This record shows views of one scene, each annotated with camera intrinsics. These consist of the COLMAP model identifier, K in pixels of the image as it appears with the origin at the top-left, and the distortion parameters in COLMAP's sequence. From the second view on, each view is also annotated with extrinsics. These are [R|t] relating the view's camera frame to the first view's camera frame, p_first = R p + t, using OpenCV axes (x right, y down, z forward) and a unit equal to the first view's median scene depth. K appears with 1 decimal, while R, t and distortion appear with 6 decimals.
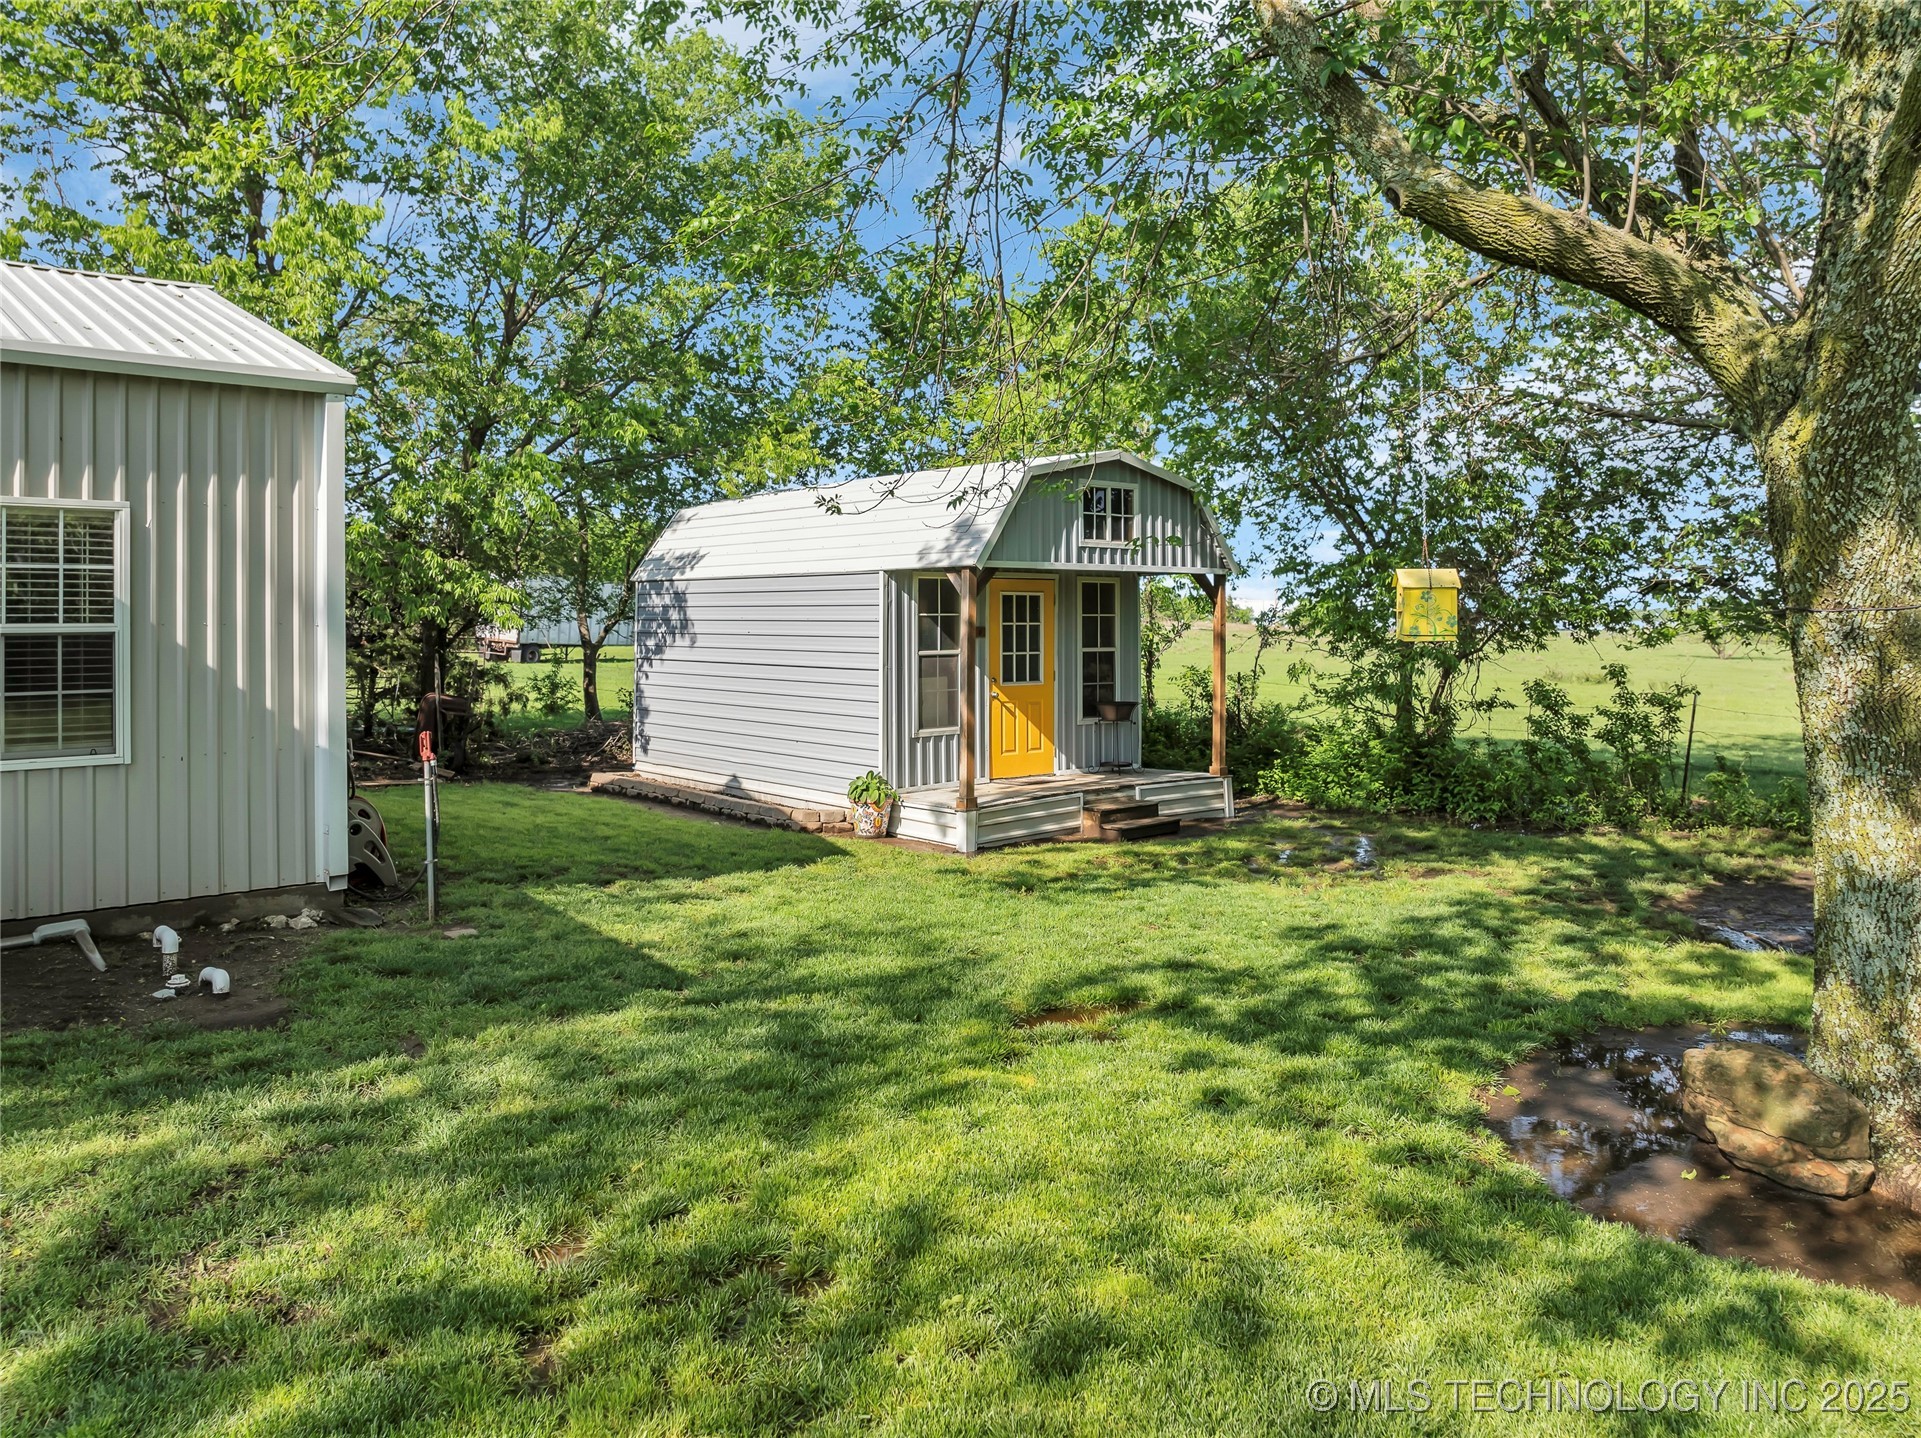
lens RADIAL K [[1385.6, 0, 962.2], [0, 1385.6, 720.6], [0, 0, 1]] dist [-0.012631, -0.003282]
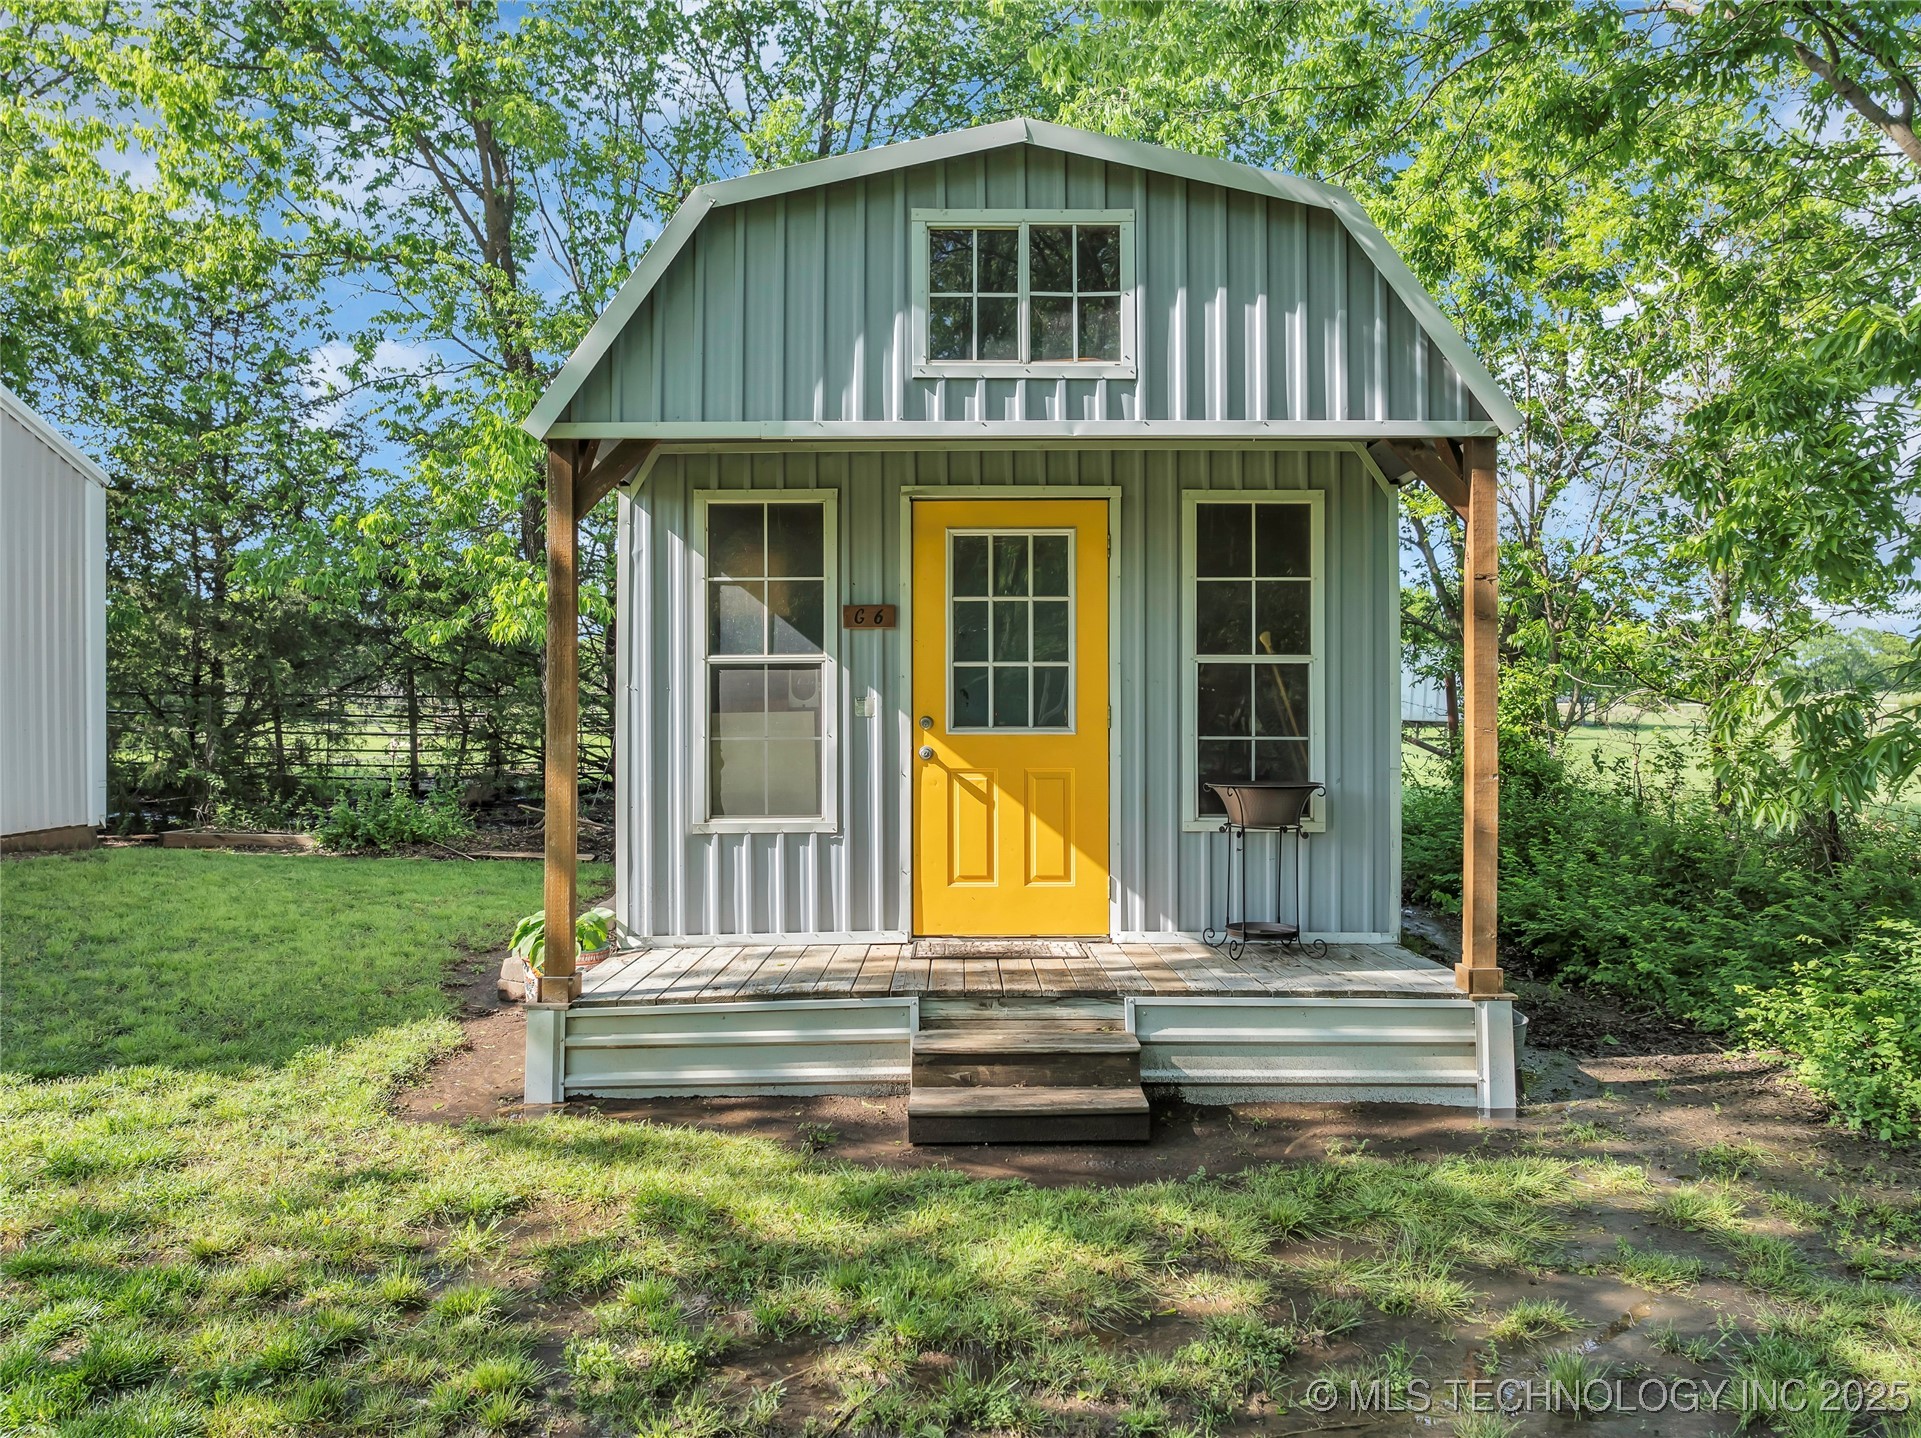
lens RADIAL K [[1385.6, 0, 957.4], [0, 1385.6, 716.3], [0, 0, 1]] dist [-0.012631, -0.003282]
pose [[0.767781, -0.000751, -0.640712, 0.340901], [-0.044569, 0.997514, -0.054577, -0.006400], [0.639161, 0.070459, 0.765839, 0.684992]]
